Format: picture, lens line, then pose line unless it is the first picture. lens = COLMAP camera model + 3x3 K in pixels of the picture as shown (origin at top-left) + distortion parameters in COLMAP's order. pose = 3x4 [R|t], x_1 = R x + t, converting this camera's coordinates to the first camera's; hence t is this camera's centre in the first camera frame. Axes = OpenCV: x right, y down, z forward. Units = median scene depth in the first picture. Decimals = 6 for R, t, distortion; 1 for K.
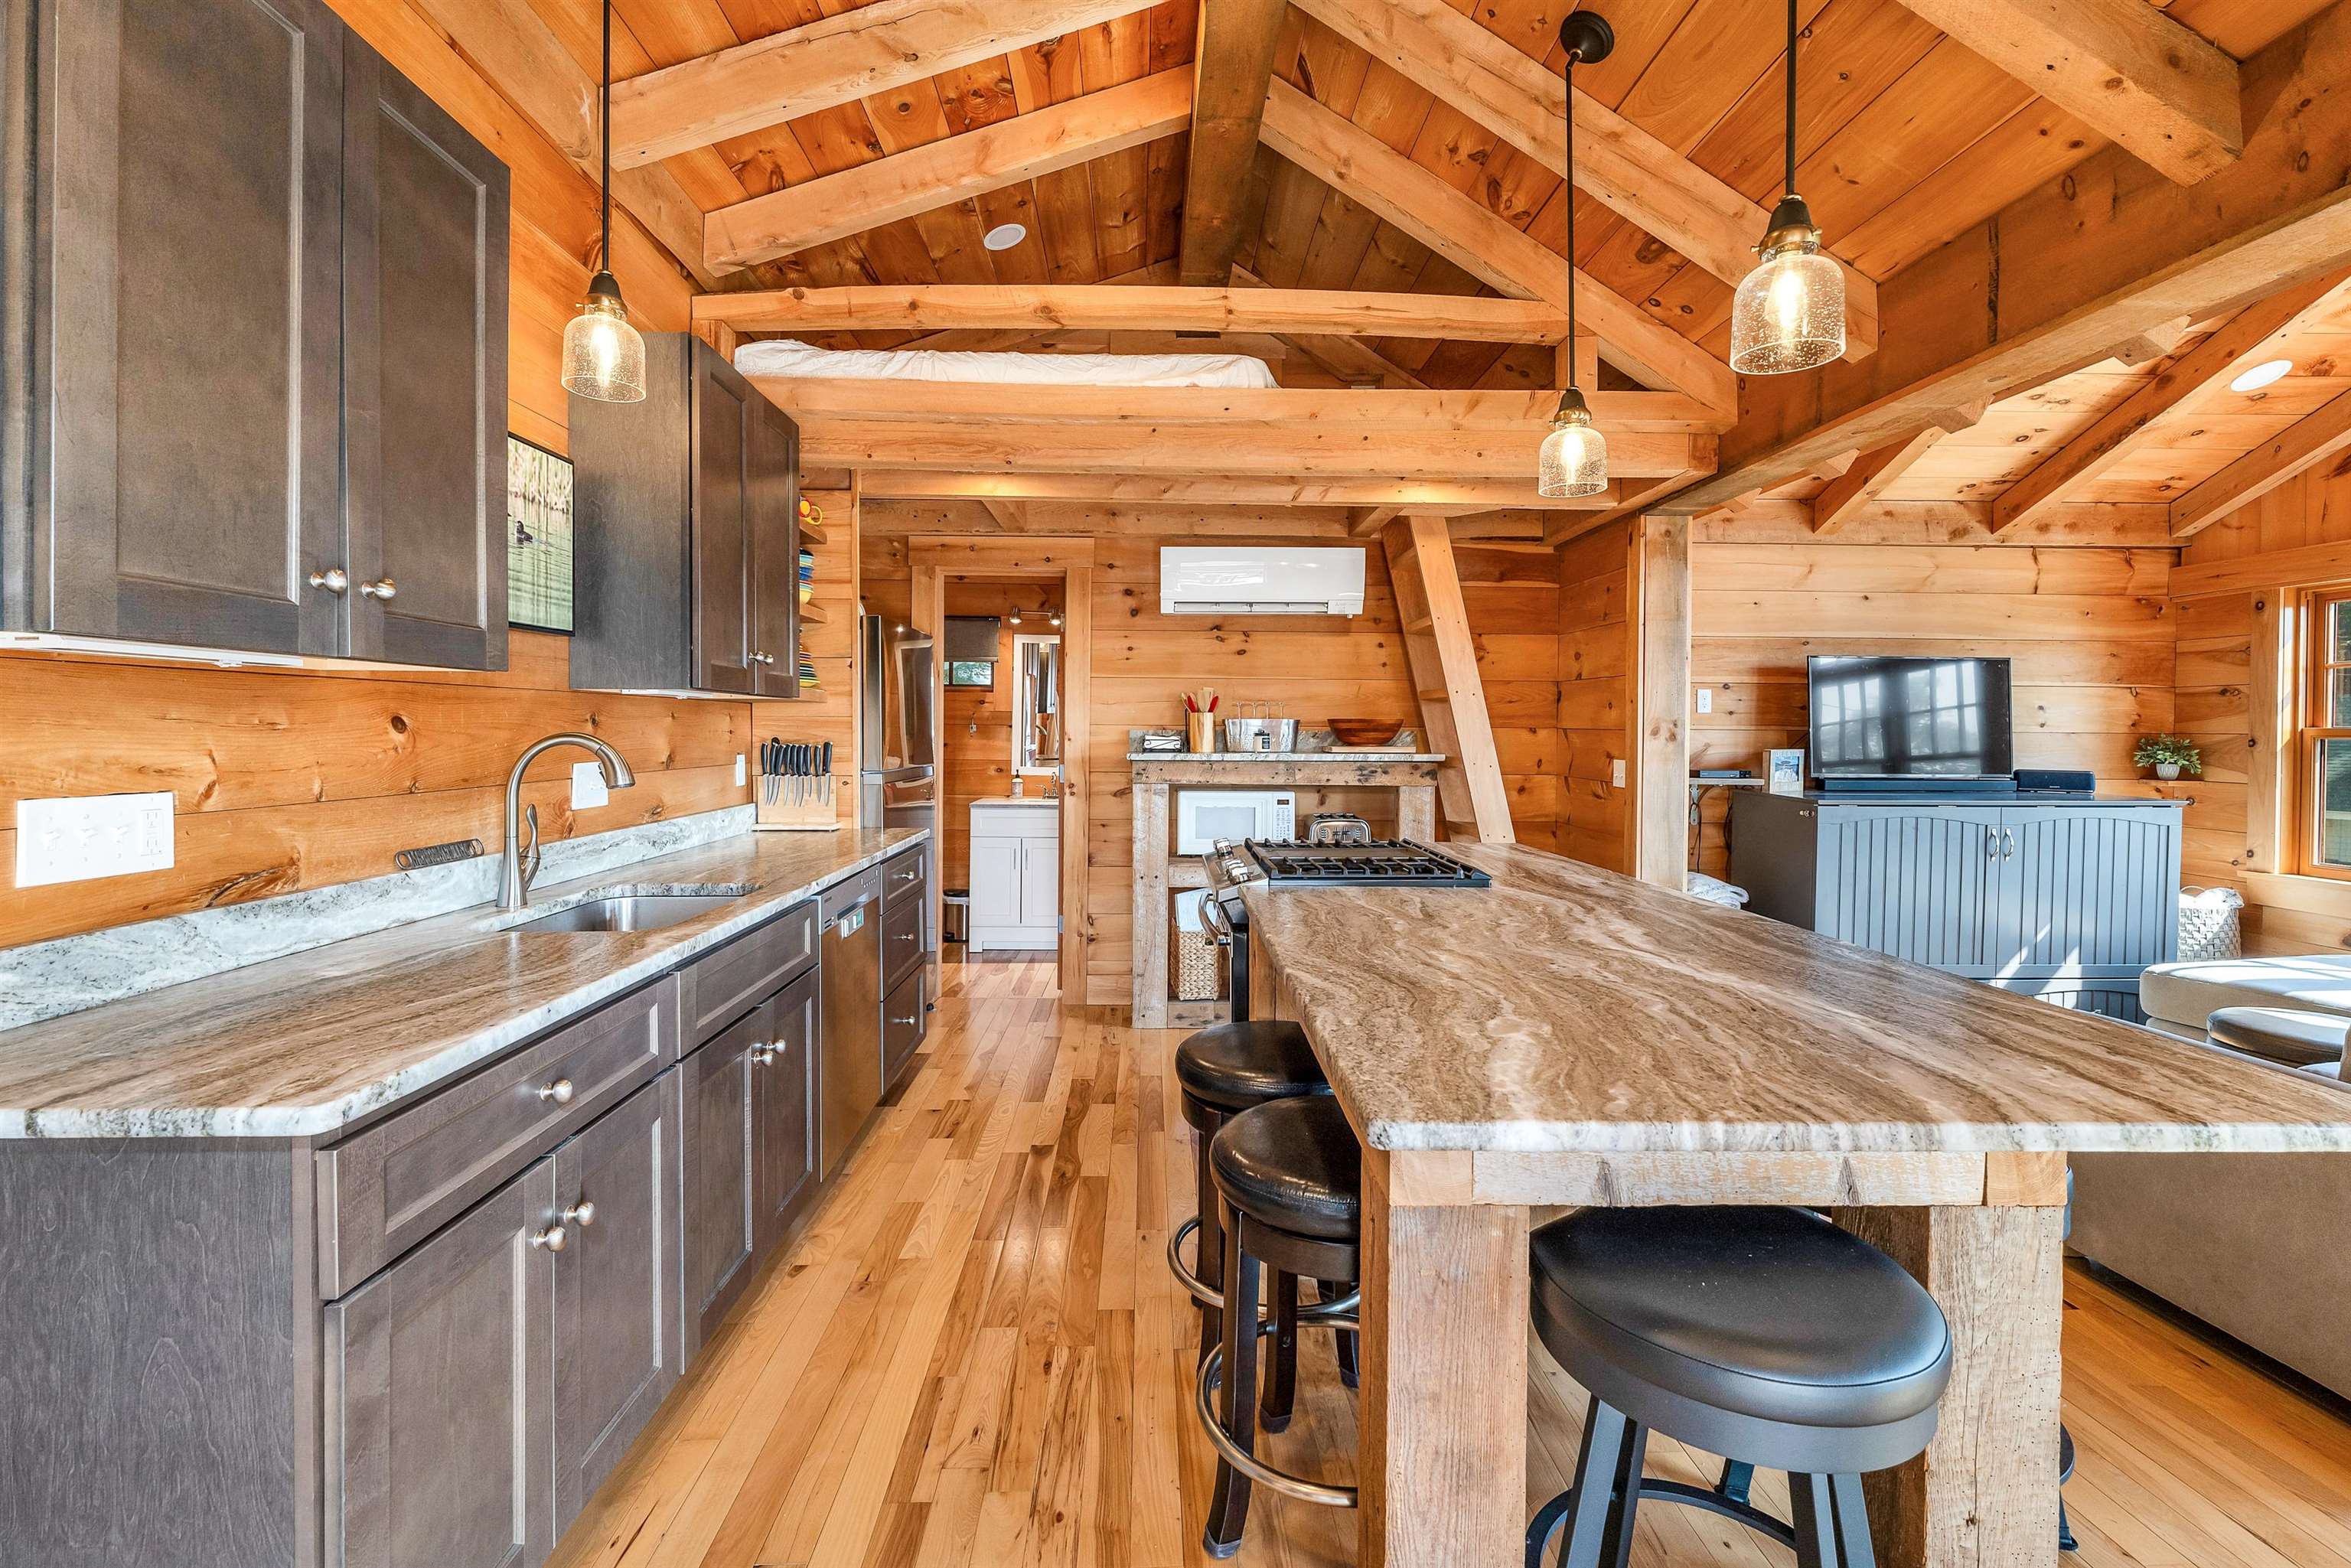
lens RADIAL K [[999.5, 0, 1174.4], [0, 999.5, 742.3], [0, 0, 1]] dist [-0.001306, -0.000142]
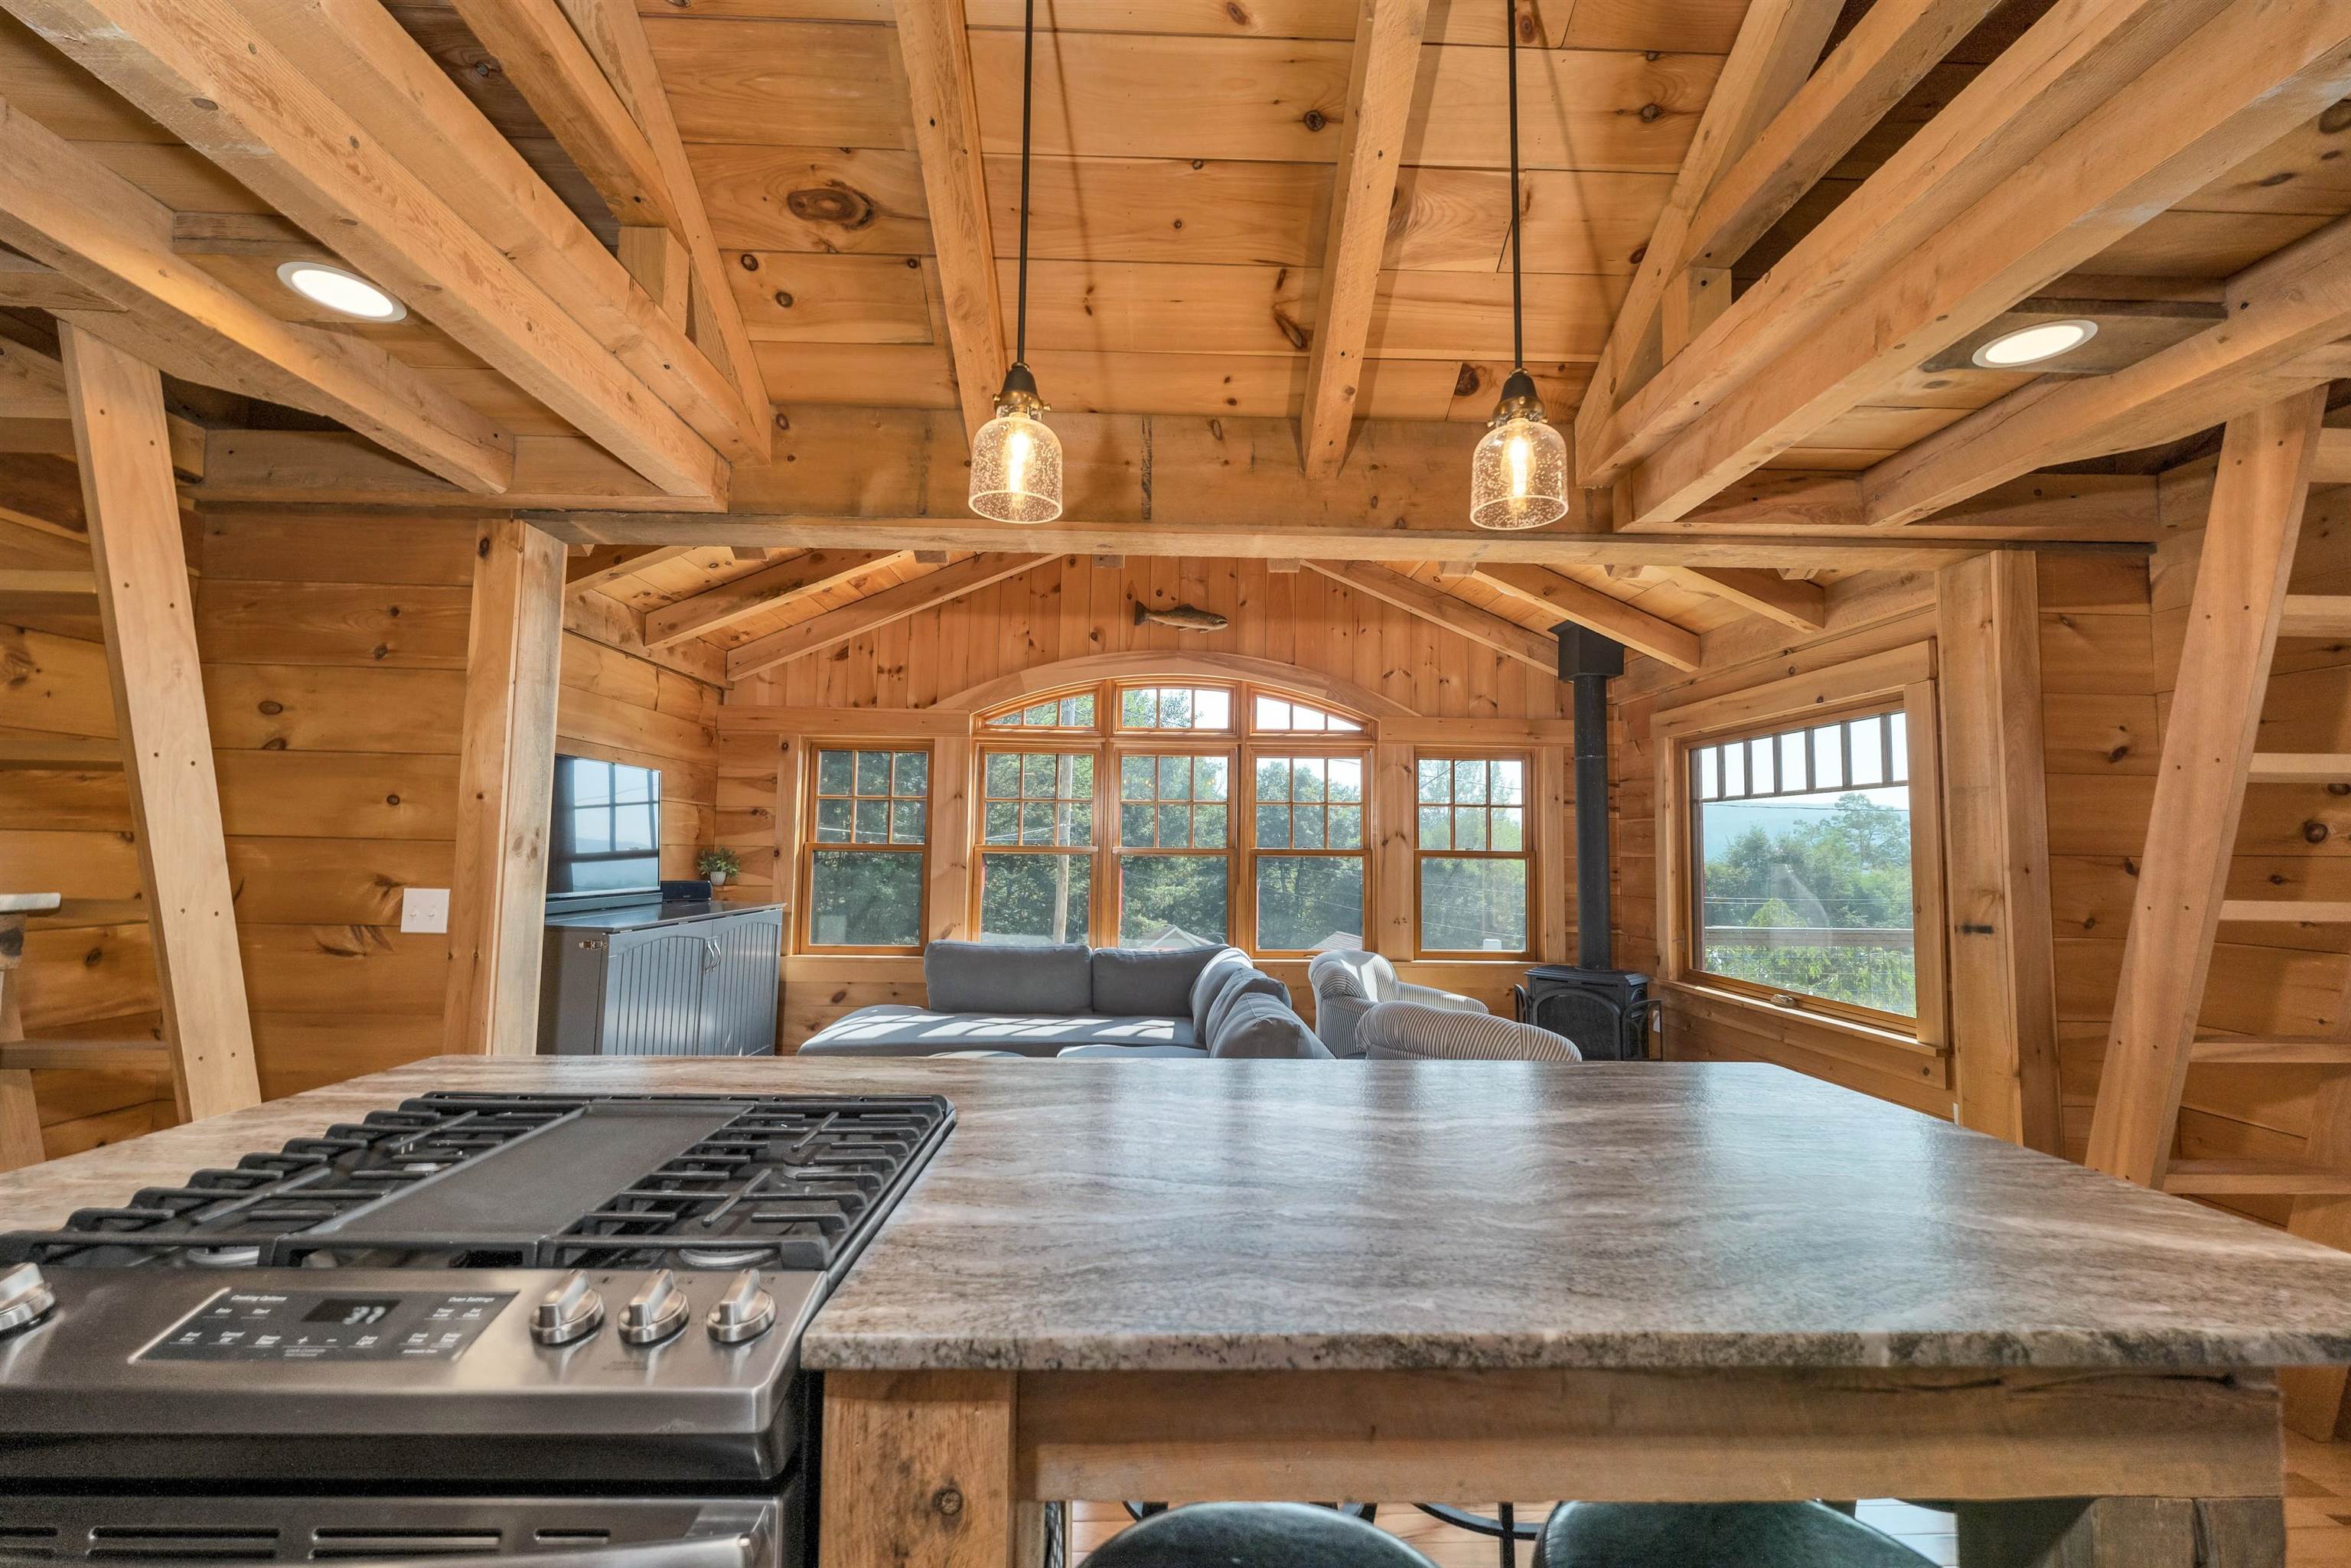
lens RADIAL K [[959.4, 0, 1181.1], [0, 959.4, 789.8], [0, 0, 1]] dist [-0.000768, -0.000158]
pose [[-0.008277, 0.059615, 0.998187, -0.150045], [-0.002322, 0.998217, -0.059636, -0.009062], [-0.999963, -0.002811, -0.008124, 0.512823]]
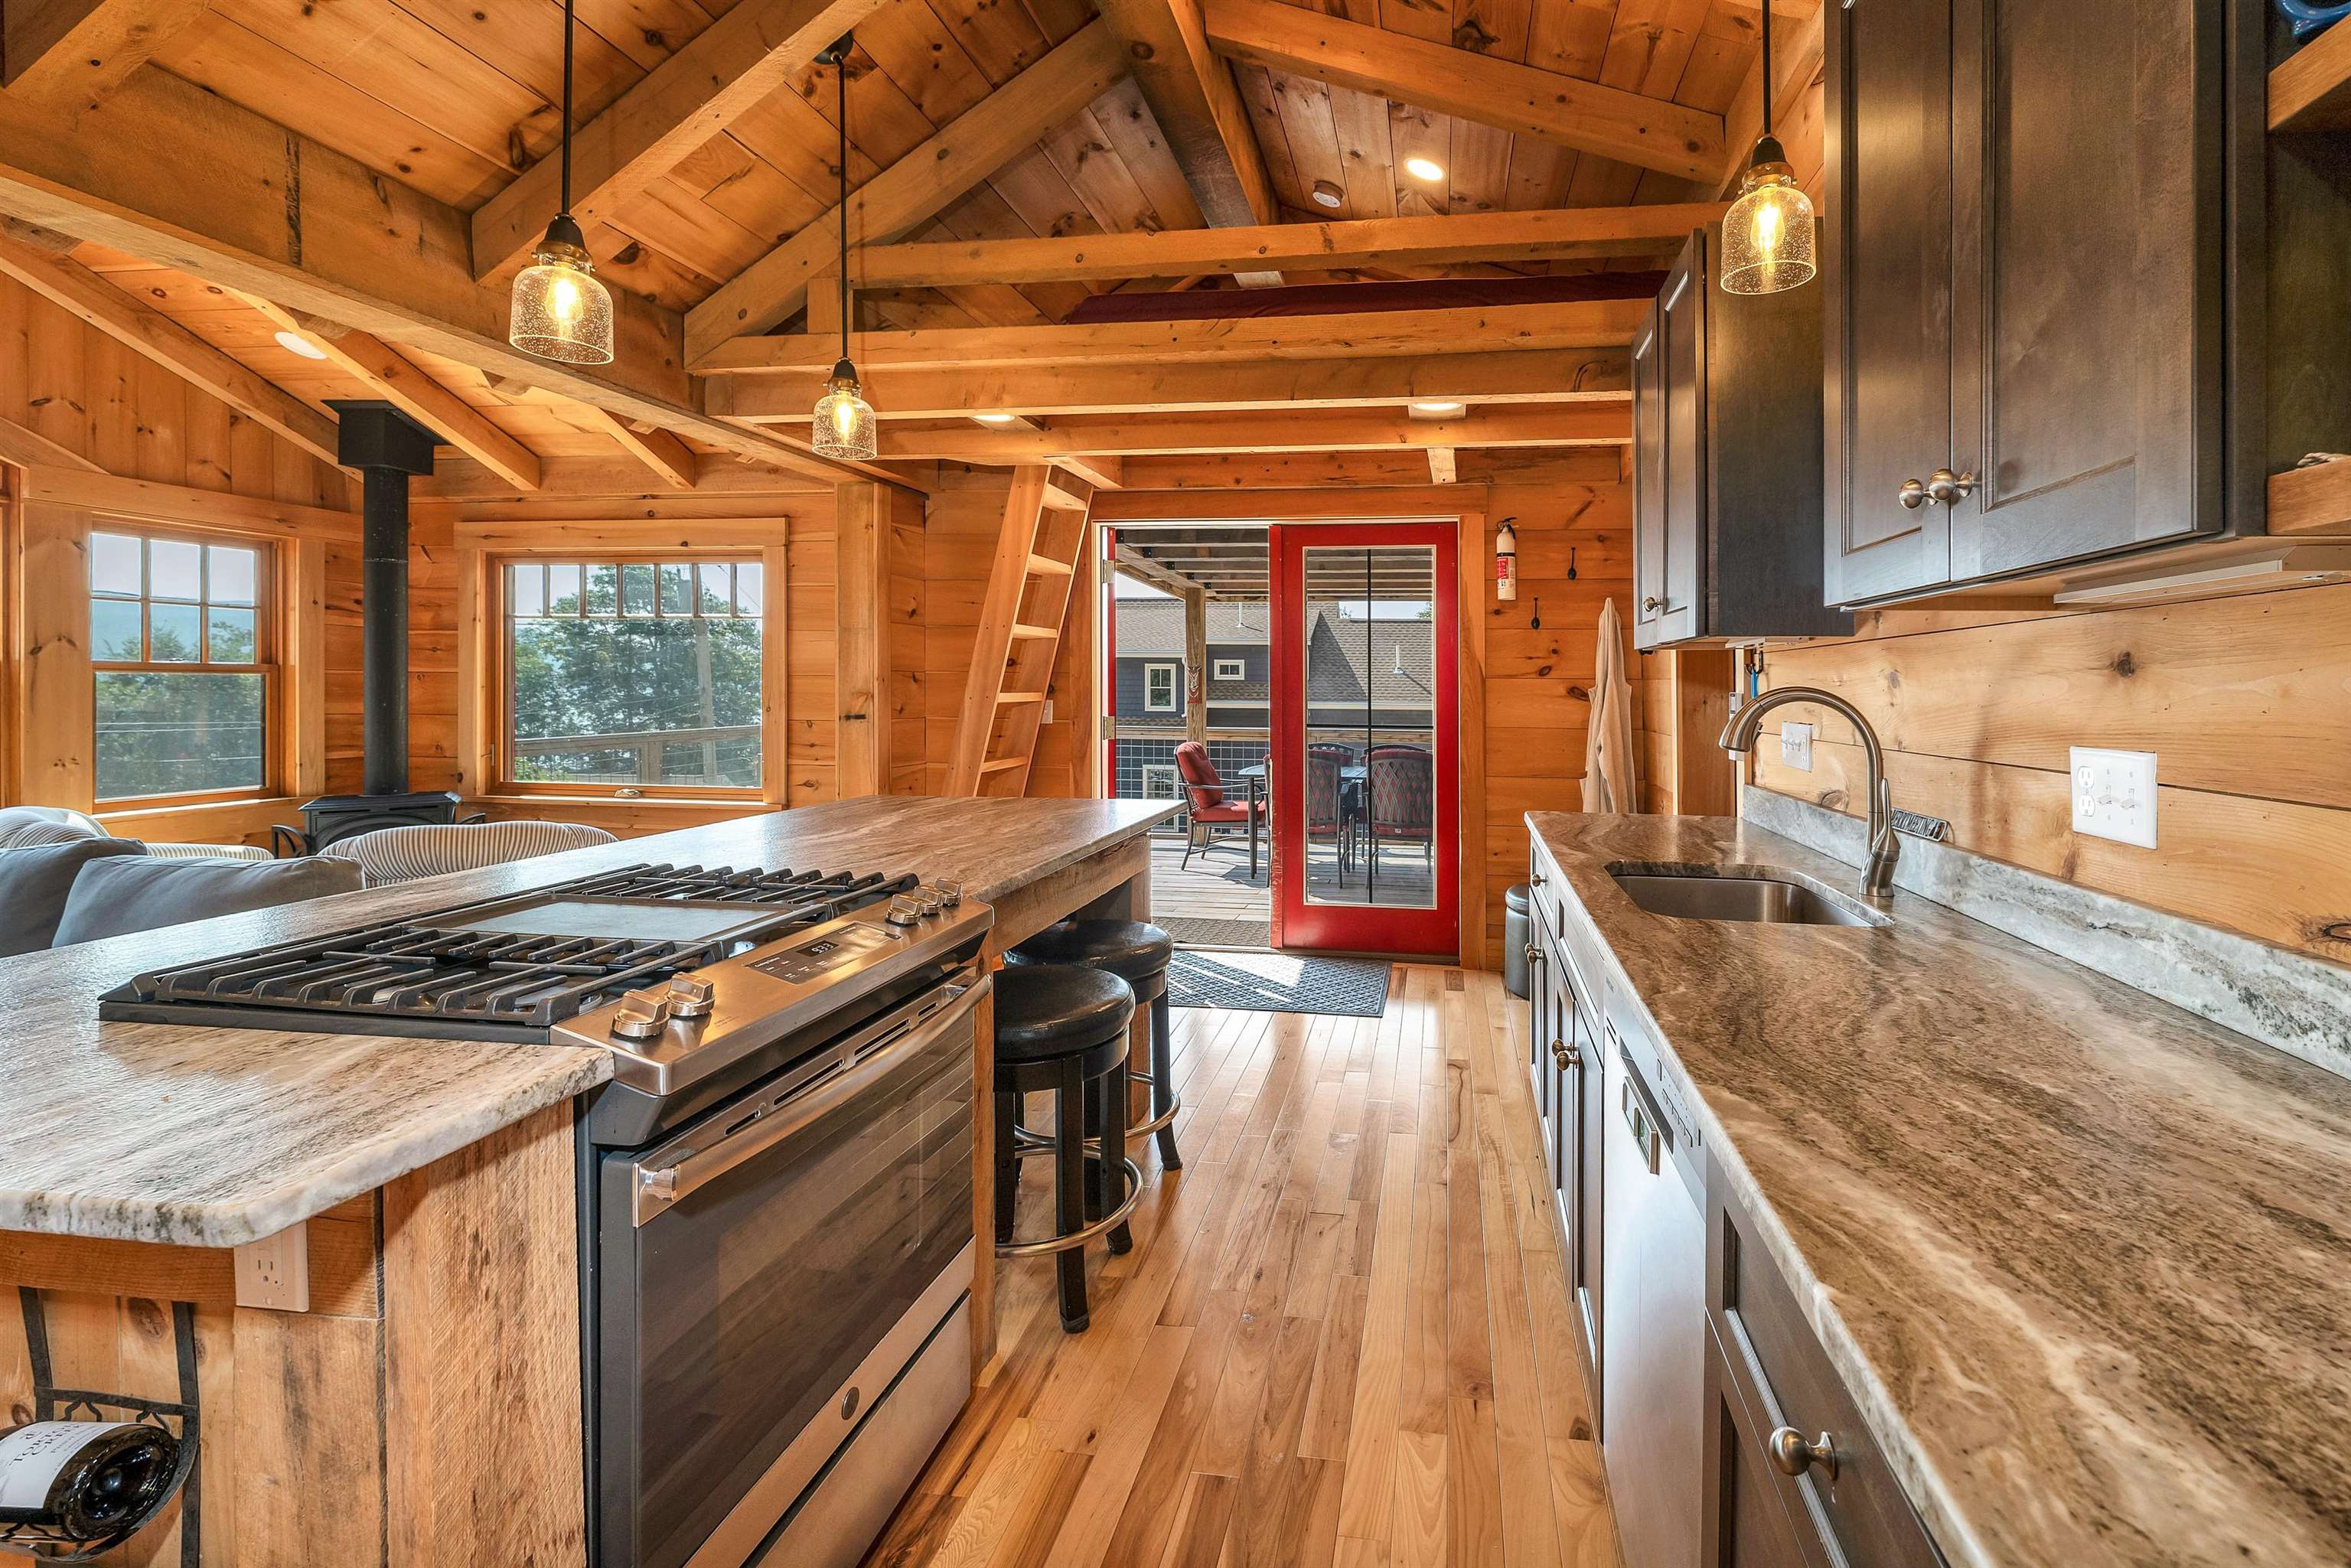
lens RADIAL K [[1029.4, 0, 1309.5], [0, 1029.4, 697.5], [0, 0, 1]] dist [-0.002182, 0.000166]
pose [[-0.986747, -0.015809, 0.161497, -0.168104], [-0.011990, 0.999626, 0.024597, -0.009305], [-0.161825, 0.022334, -0.986567, 0.970578]]
